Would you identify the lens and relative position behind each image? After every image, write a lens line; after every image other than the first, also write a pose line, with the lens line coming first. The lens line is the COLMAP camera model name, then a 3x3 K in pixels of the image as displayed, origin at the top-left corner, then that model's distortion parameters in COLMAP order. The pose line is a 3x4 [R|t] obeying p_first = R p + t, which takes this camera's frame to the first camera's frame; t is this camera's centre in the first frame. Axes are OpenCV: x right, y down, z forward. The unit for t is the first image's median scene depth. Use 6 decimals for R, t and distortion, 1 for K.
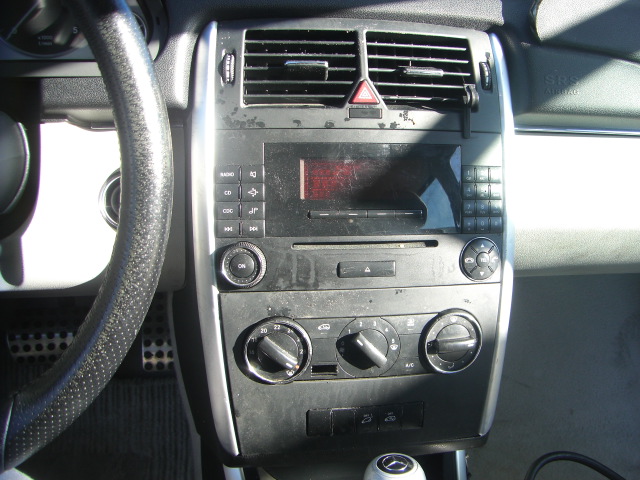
lens RADIAL K [[717.8, 0, 391.4], [0, 717.8, 238.8], [0, 0, 1]] dist [-0.190130, 0.150563]
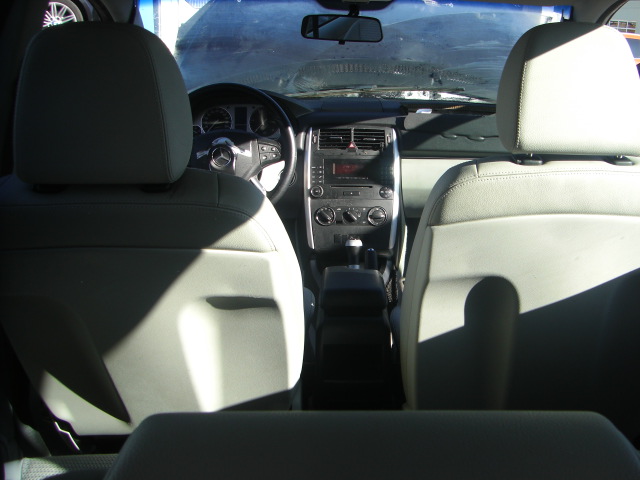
lens RADIAL K [[717.8, 0, 391.4], [0, 717.8, 238.8], [0, 0, 1]] dist [-0.190130, 0.150563]
pose [[0.985768, -0.012733, -0.167629, 0.759276], [-0.014278, 0.987184, -0.158948, 0.832533], [0.167504, 0.159079, 0.972952, -2.406487]]
